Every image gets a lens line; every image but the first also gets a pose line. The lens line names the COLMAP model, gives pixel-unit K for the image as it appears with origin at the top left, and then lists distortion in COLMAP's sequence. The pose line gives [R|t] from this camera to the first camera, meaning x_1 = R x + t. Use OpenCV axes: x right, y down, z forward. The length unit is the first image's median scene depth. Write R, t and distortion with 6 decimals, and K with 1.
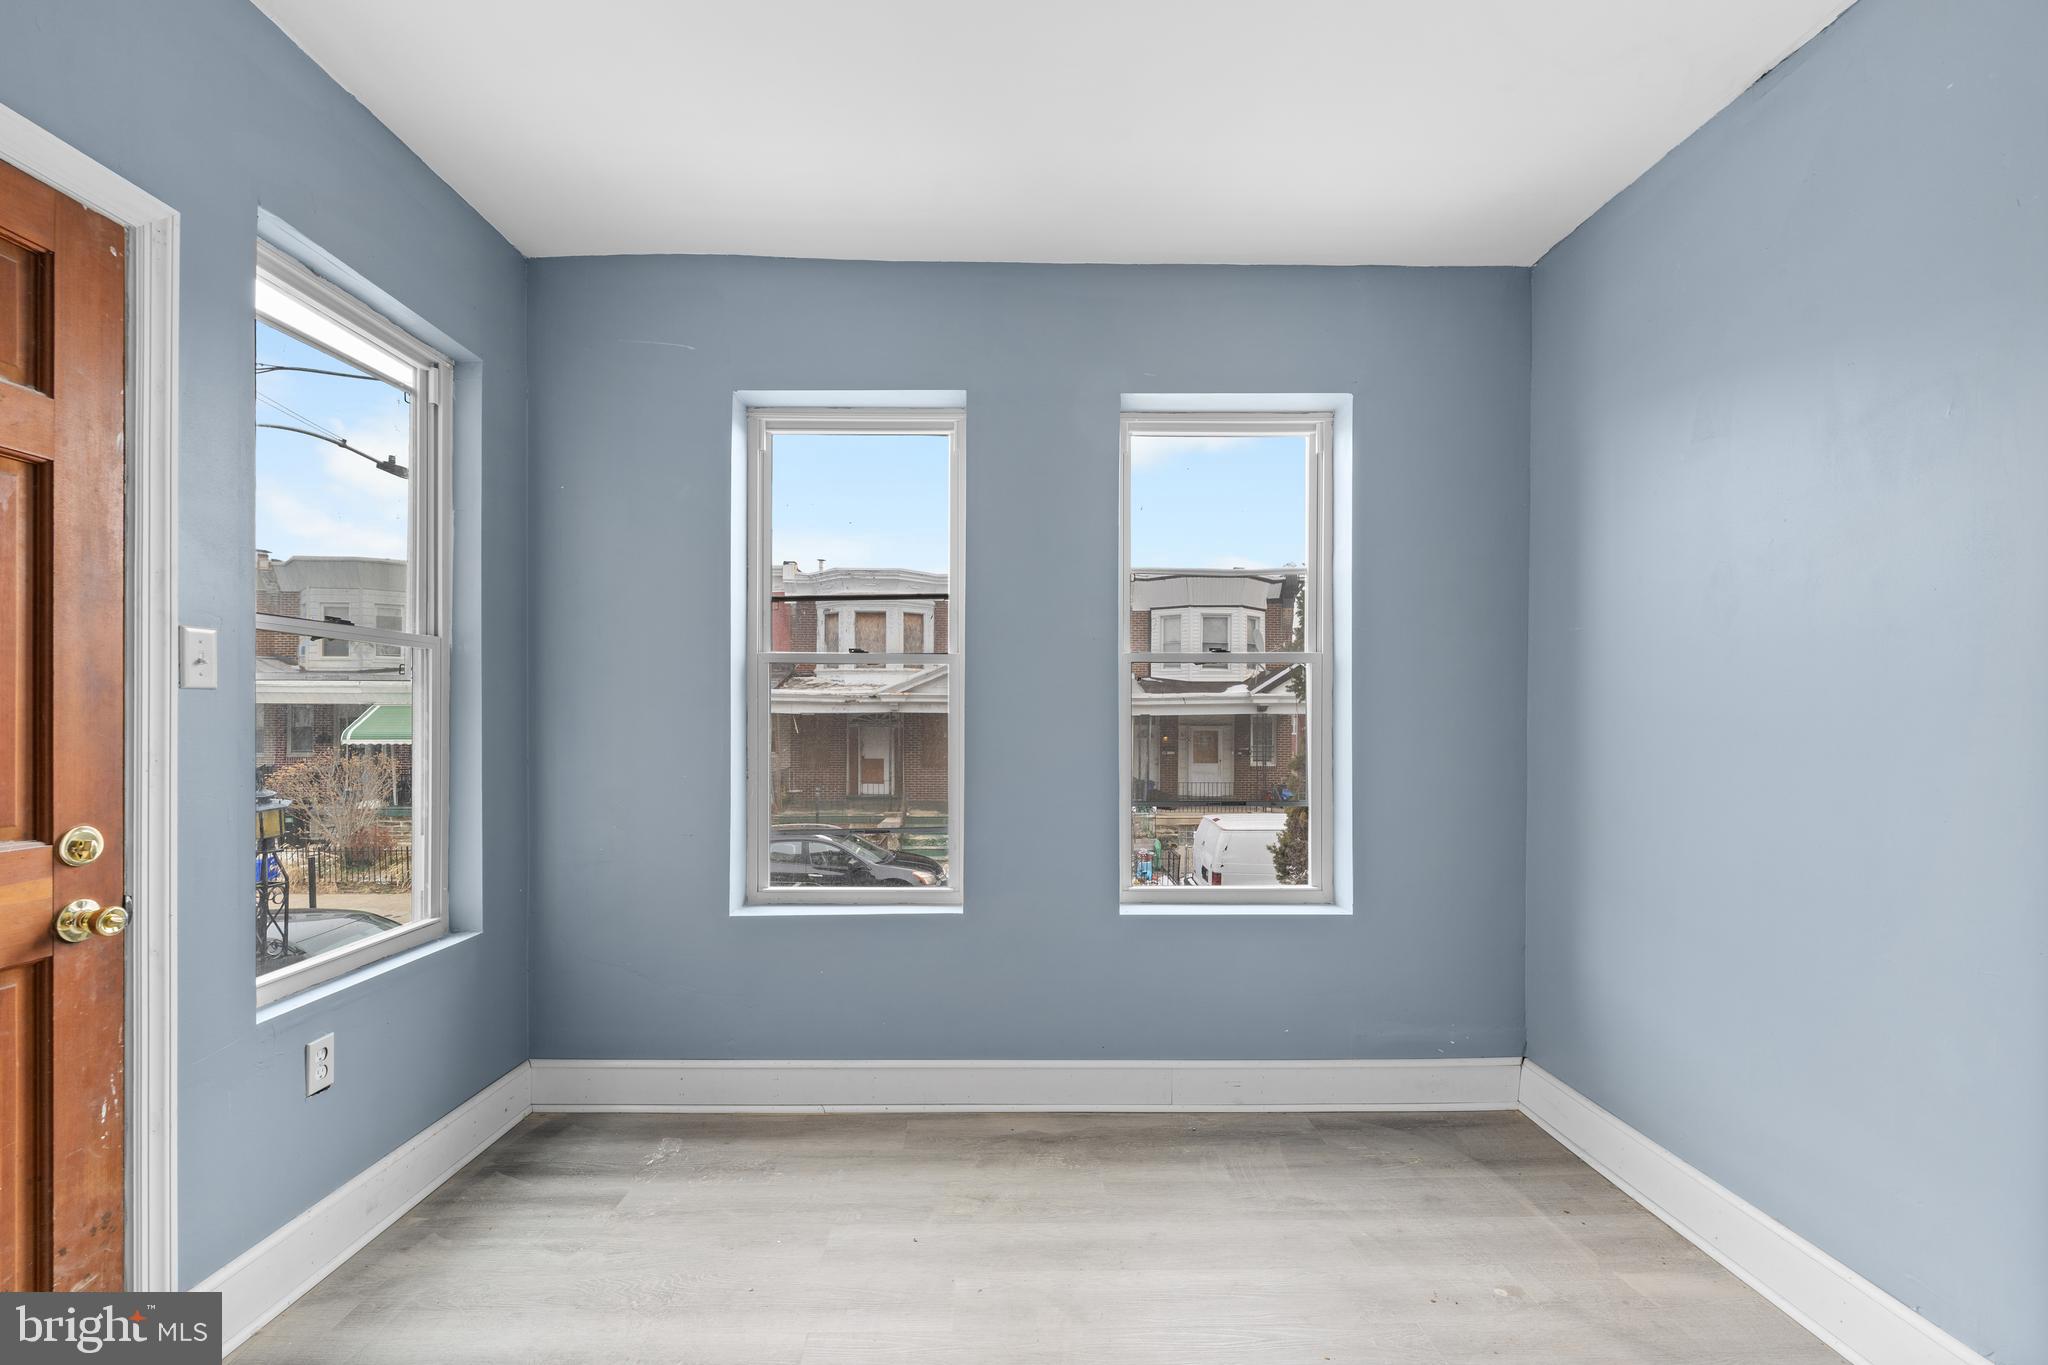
lens RADIAL K [[832.3, 0, 1024.1], [0, 832.3, 702.6], [0, 0, 1]] dist [-0.001235, -0.000814]
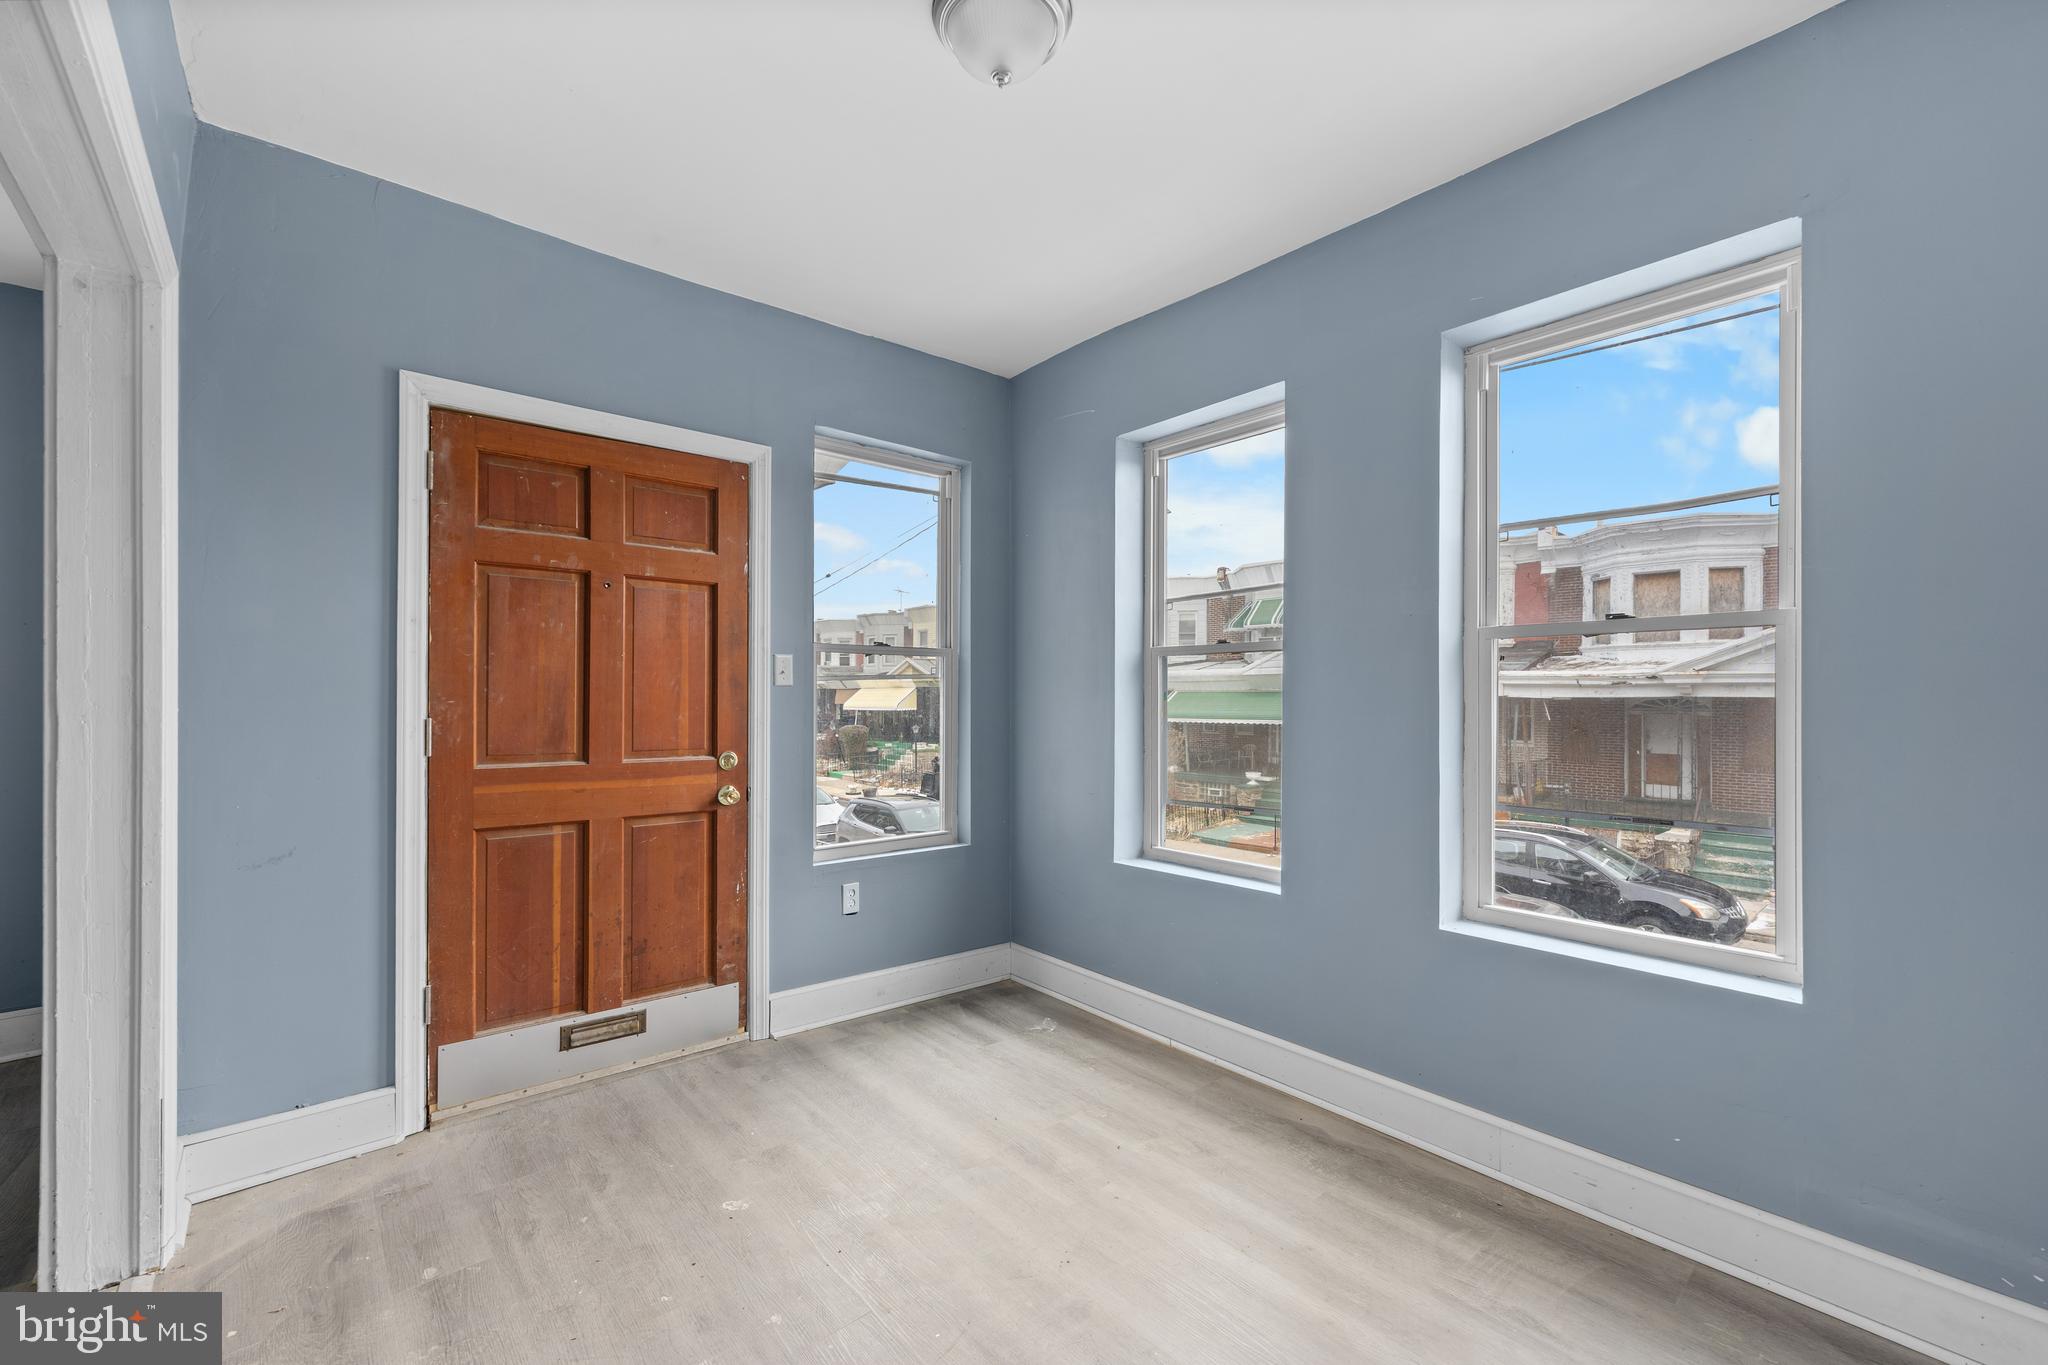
lens RADIAL K [[831.8, 0, 1025.0], [0, 831.8, 680.6], [0, 0, 1]] dist [0.000094, -0.000557]
pose [[0.643305, -0.015279, -0.765457, 0.525760], [0.009555, 0.999883, -0.011928, -0.000389], [0.765550, 0.000359, 0.643376, 0.107237]]
